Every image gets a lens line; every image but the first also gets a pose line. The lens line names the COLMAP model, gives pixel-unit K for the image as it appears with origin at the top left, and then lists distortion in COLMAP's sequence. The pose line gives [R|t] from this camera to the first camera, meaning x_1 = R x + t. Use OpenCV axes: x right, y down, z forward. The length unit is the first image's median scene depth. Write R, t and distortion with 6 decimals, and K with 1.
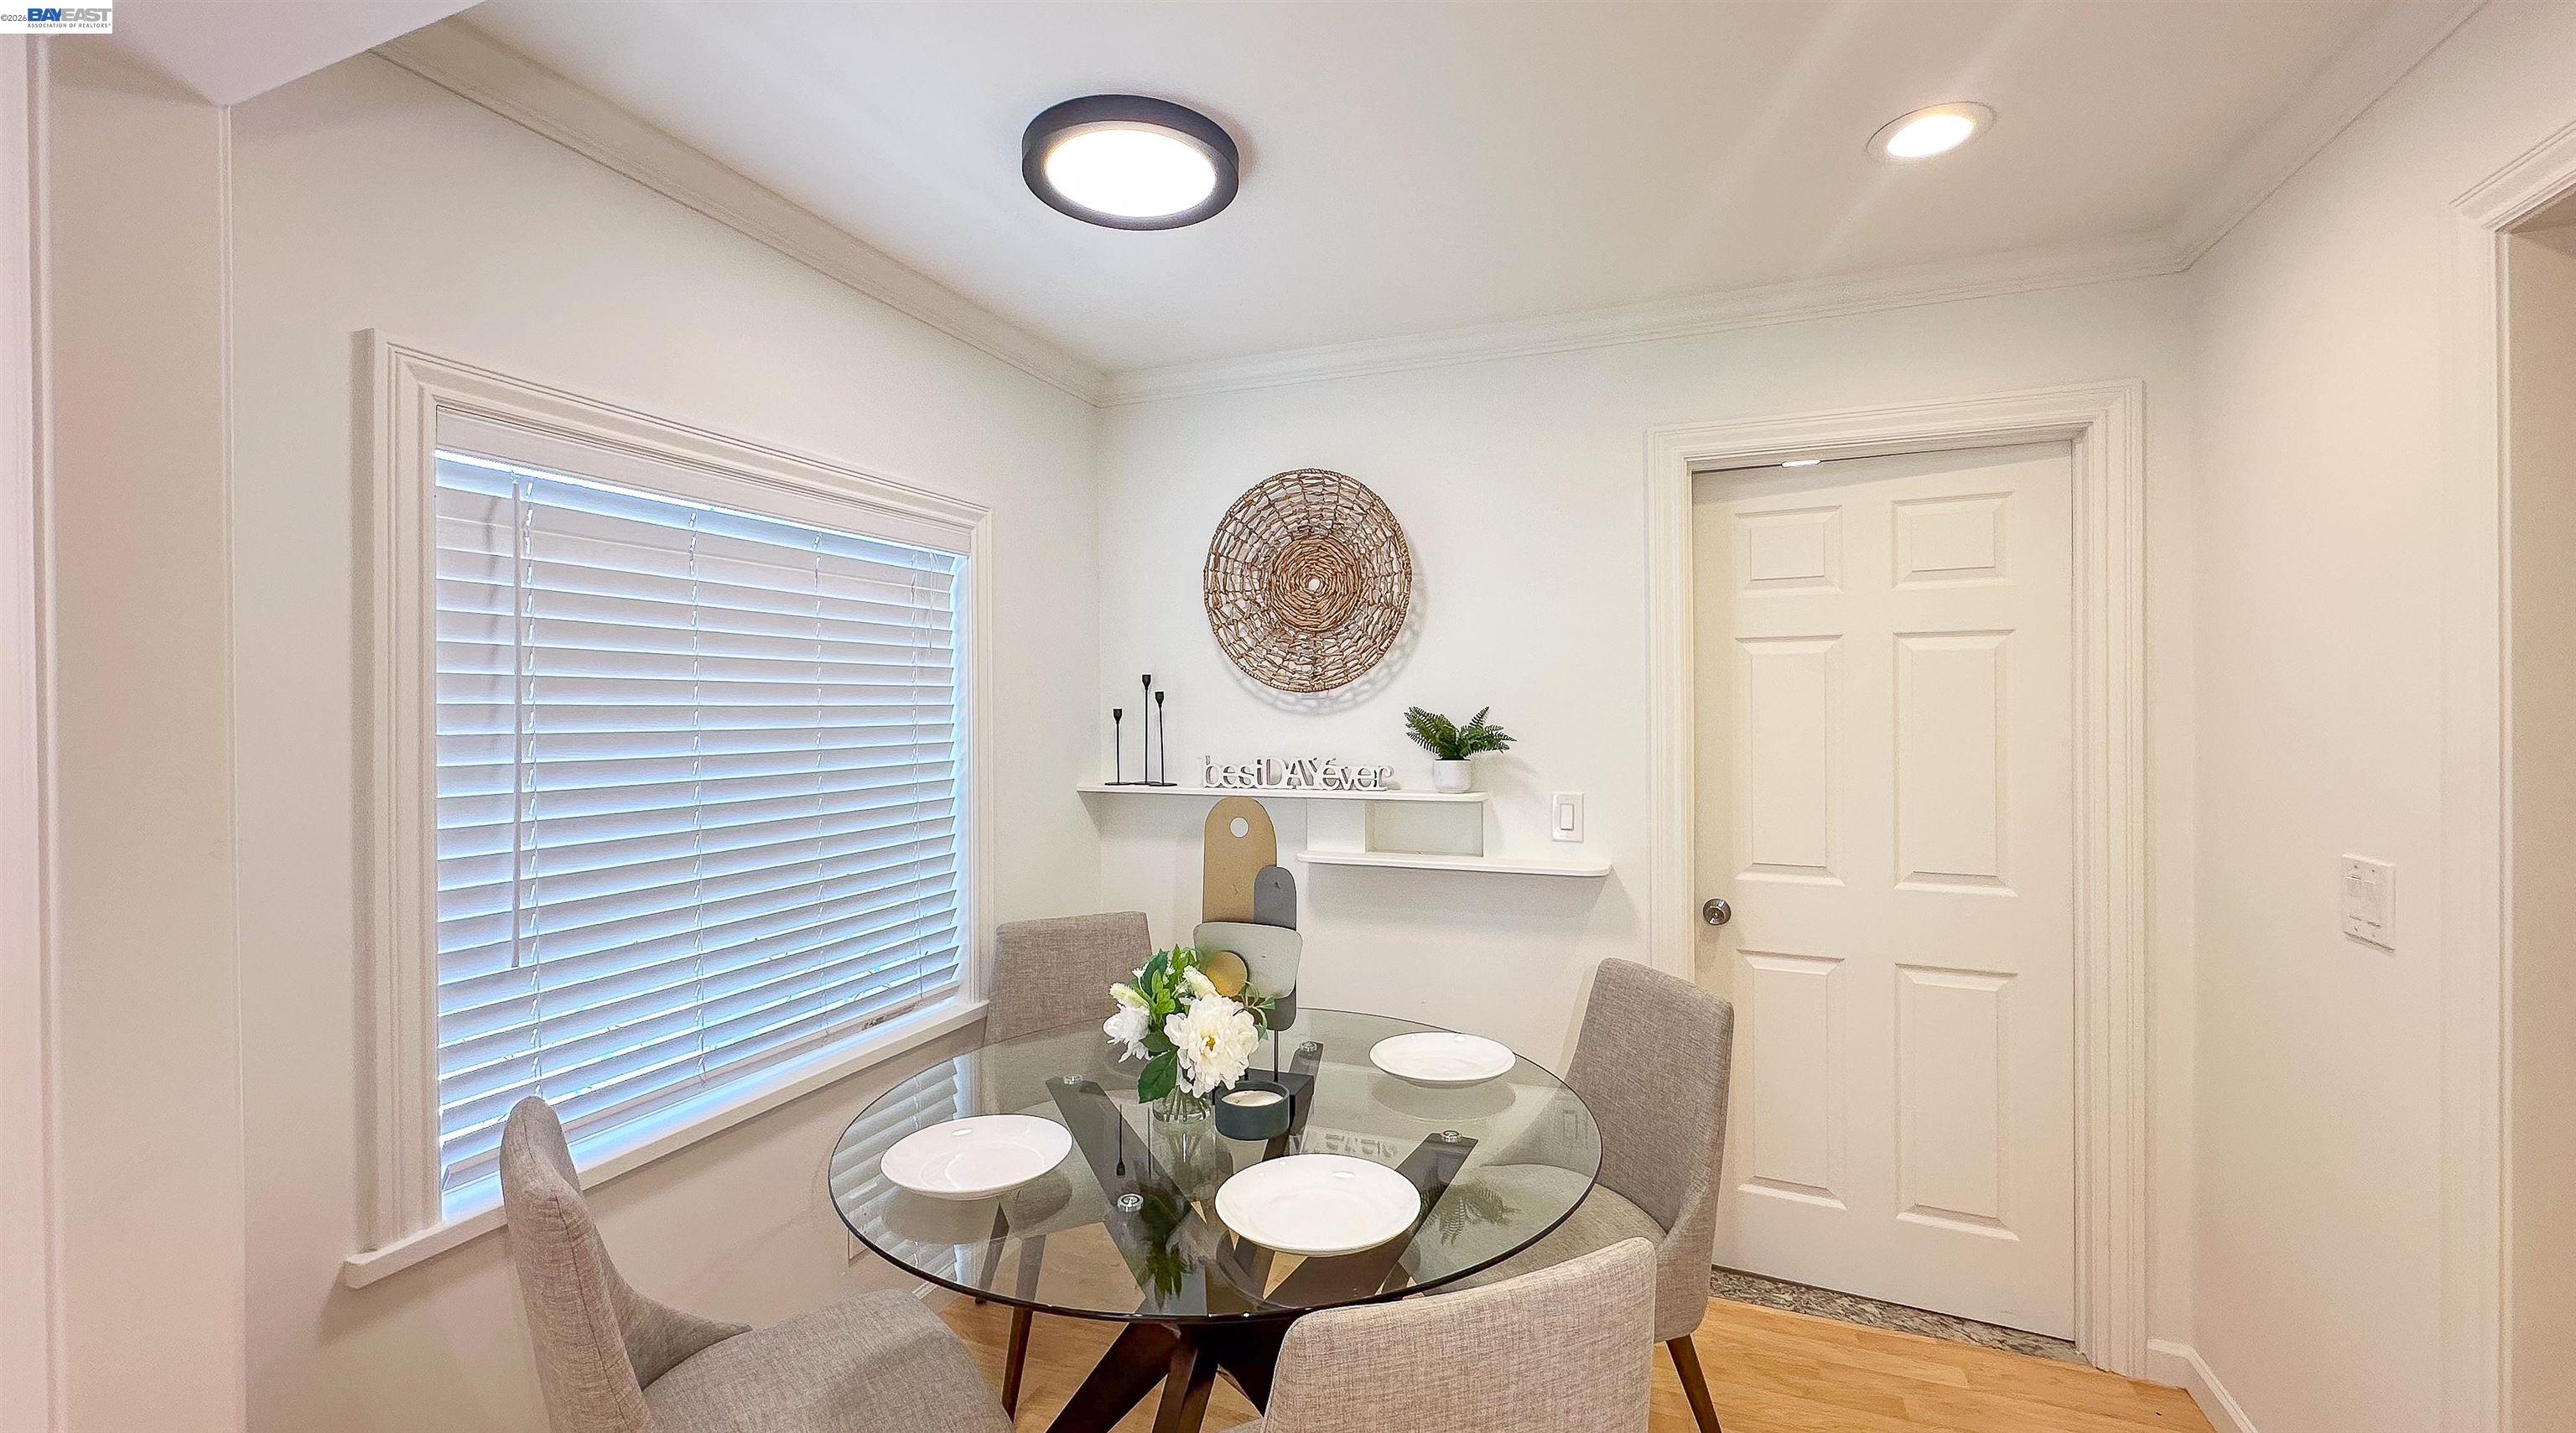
lens RADIAL K [[1042.8, 0, 1288.0], [0, 1042.8, 716.5], [0, 0, 1]] dist [-0.000057, -0.000002]
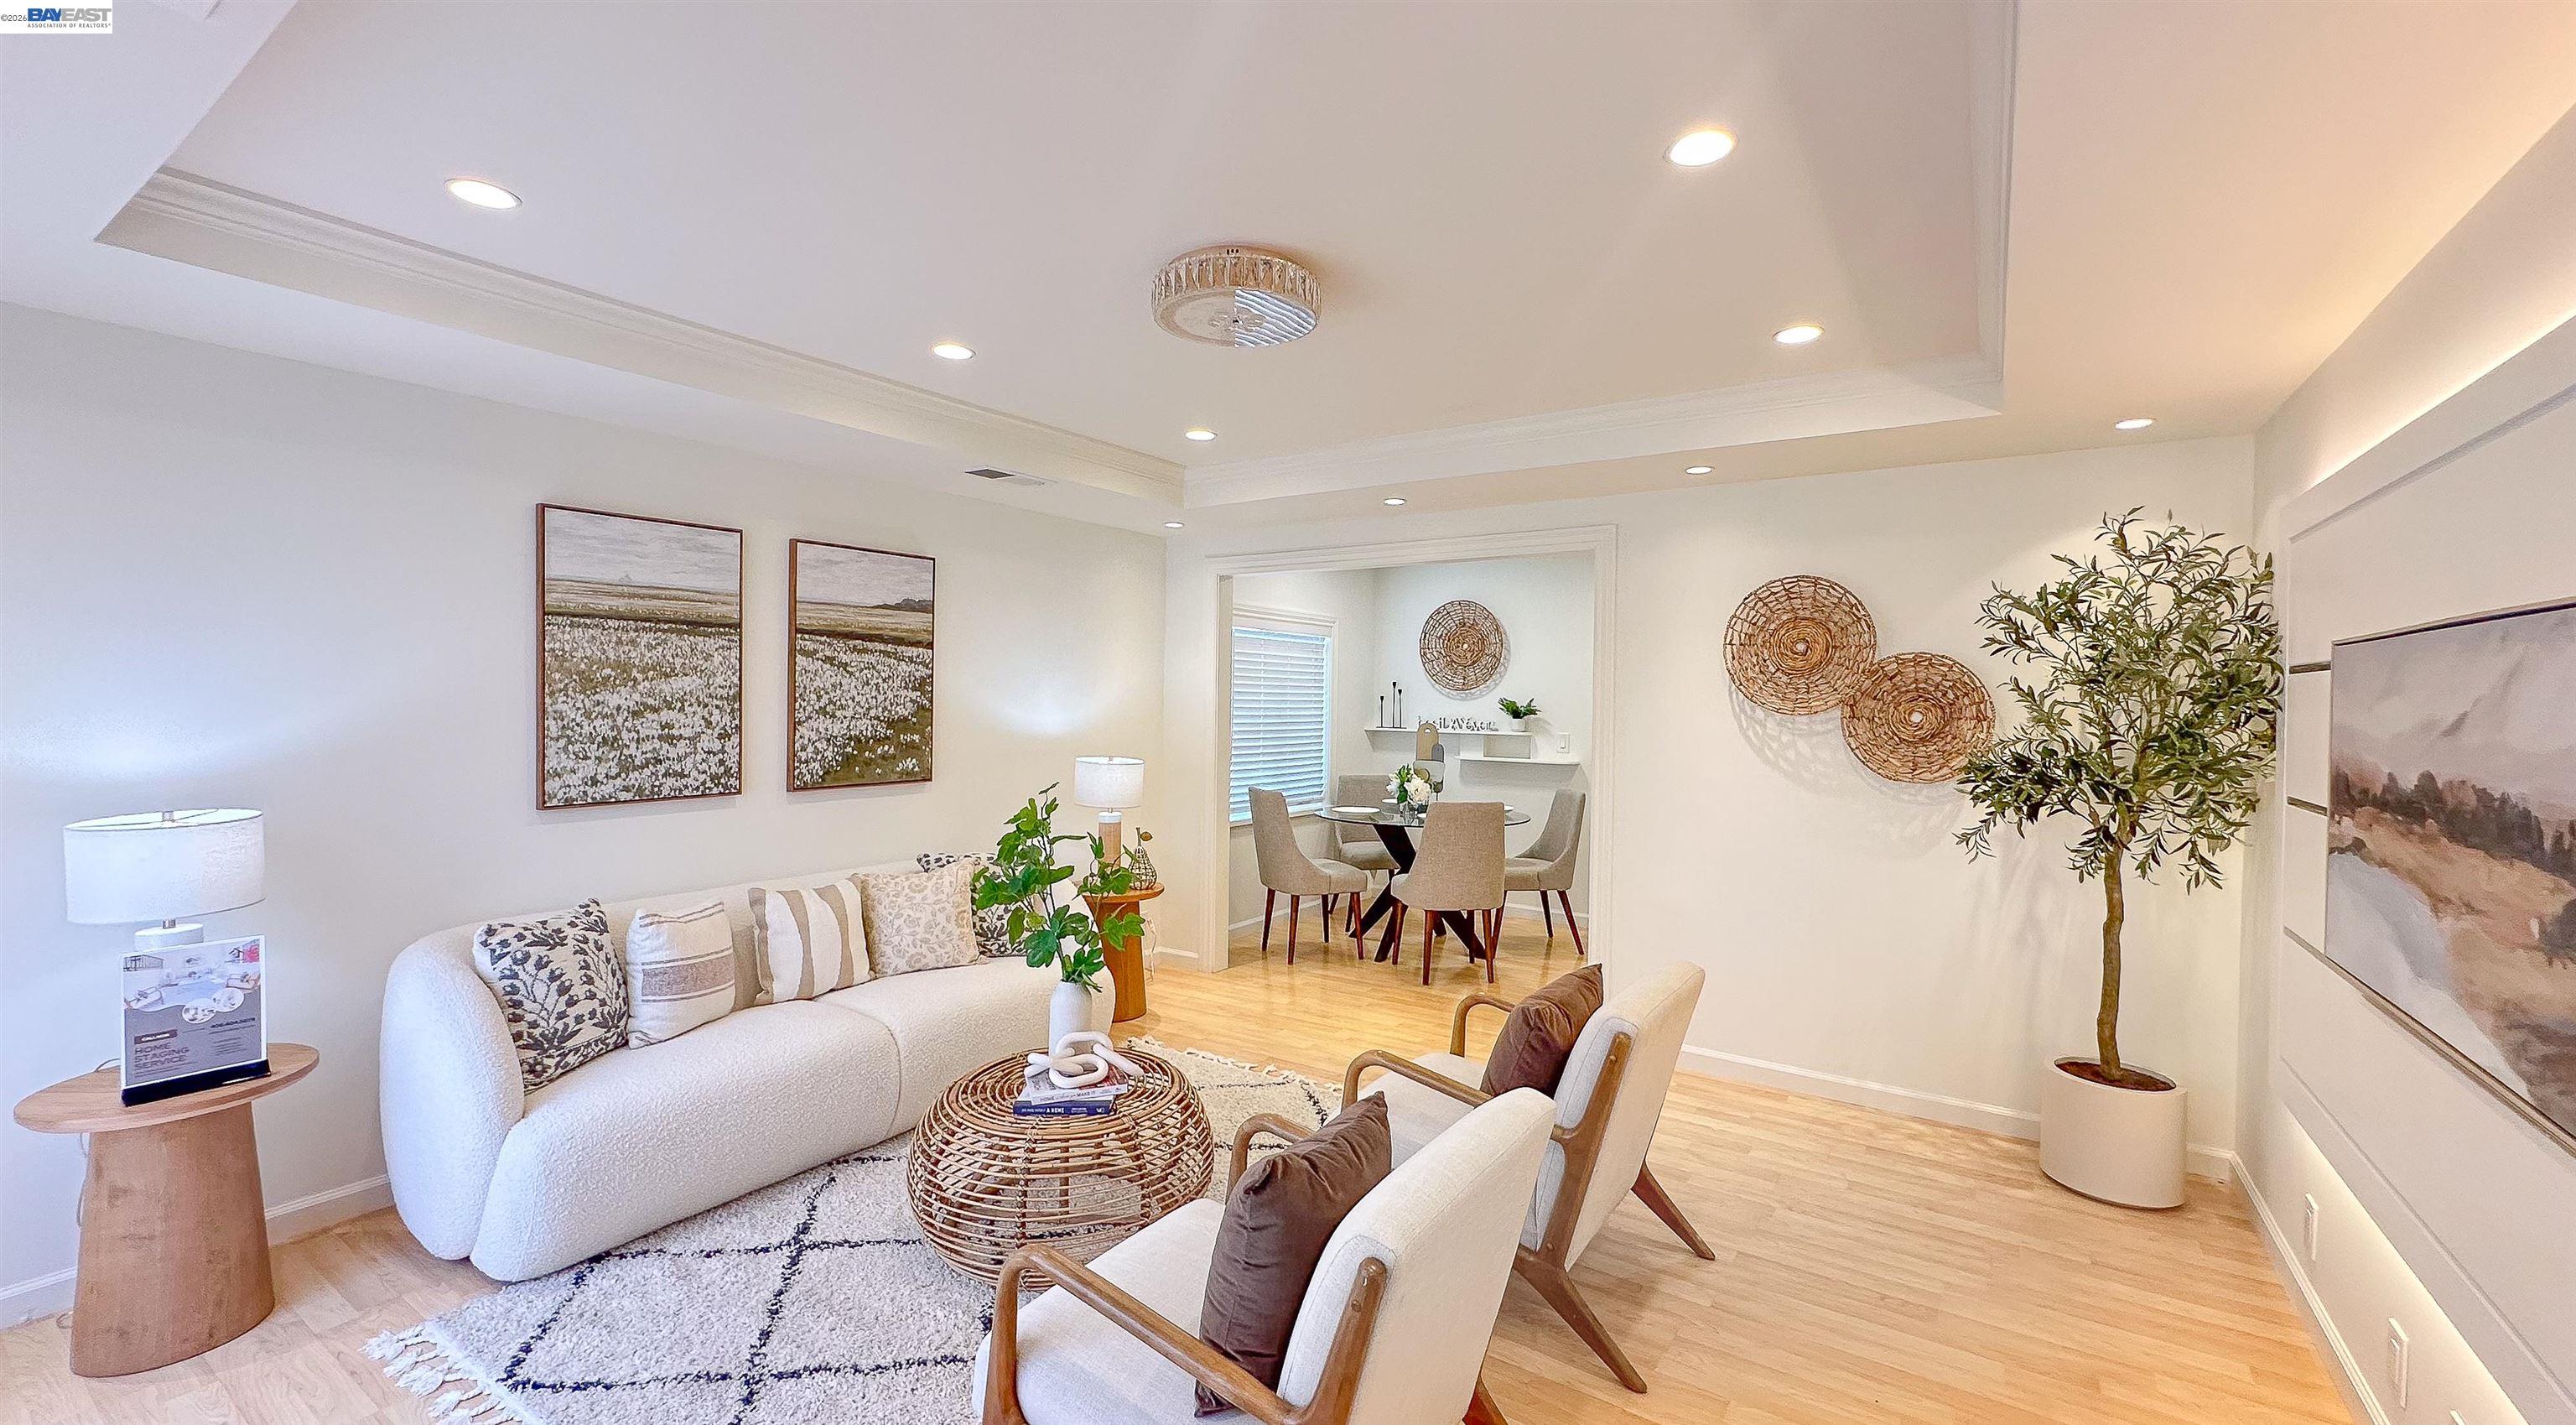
lens RADIAL K [[1028.8, 0, 1288.0], [0, 1028.8, 712.5], [0, 0, 1]] dist [0.000074, -0.000001]
pose [[0.977552, 0.022362, -0.209503, 0.131320], [-0.020148, 0.999716, 0.012695, 0.005233], [0.209728, -0.008189, 0.977726, -1.480568]]
